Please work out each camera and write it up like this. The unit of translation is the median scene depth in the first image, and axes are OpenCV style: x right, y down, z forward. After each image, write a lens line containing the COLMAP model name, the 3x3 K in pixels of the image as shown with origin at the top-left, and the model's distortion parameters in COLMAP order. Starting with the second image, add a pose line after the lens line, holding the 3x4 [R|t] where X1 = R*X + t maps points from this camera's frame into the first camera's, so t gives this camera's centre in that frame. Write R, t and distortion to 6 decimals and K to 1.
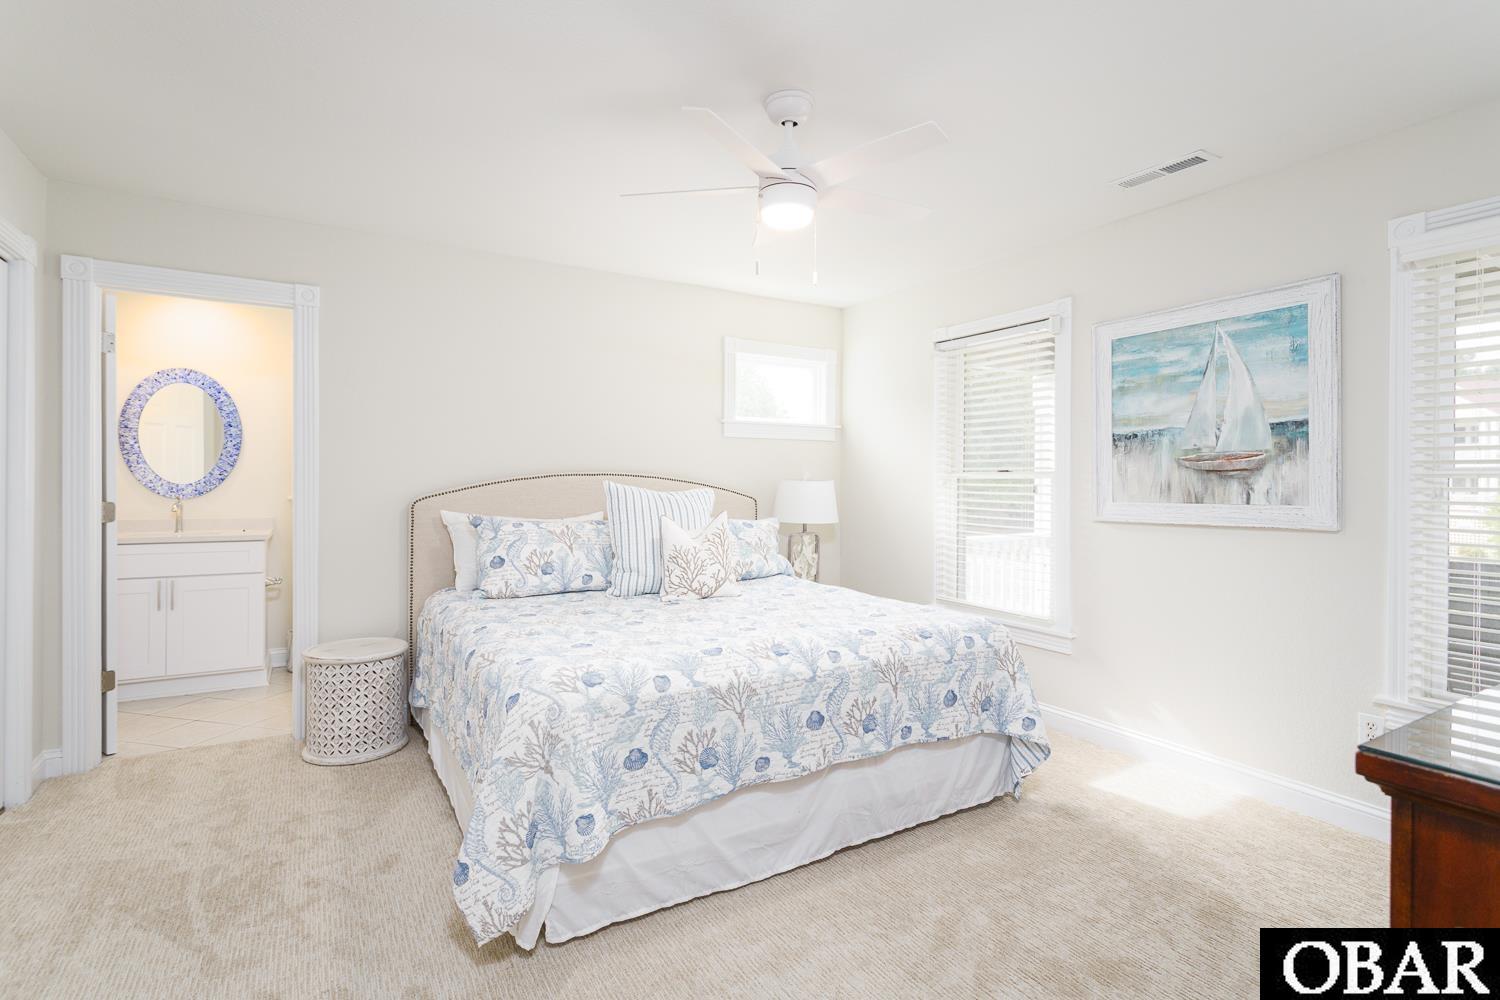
lens RADIAL K [[720.5, 0, 741.5], [0, 720.5, 487.2], [0, 0, 1]] dist [-0.000369, -0.000477]
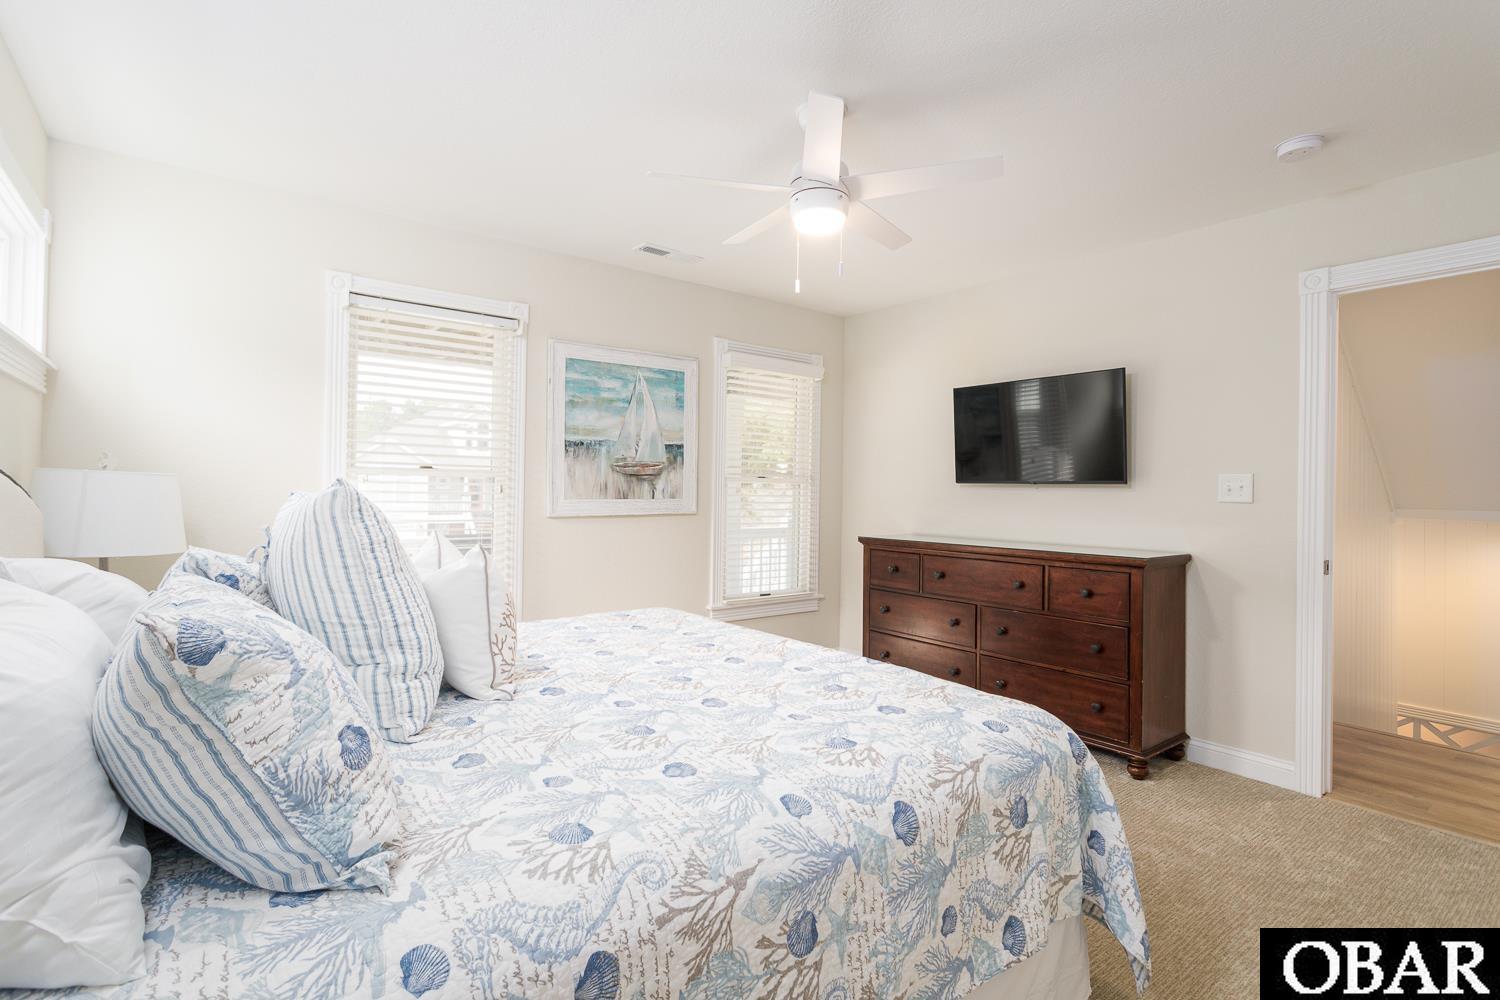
lens RADIAL K [[720.5, 0, 741.5], [0, 720.5, 487.2], [0, 0, 1]] dist [-0.000369, -0.000477]
pose [[-0.125275, -0.002243, 0.992120, -0.715534], [-0.006242, 0.999979, 0.001473, -0.002578], [-0.992102, -0.006008, -0.125286, 0.946658]]
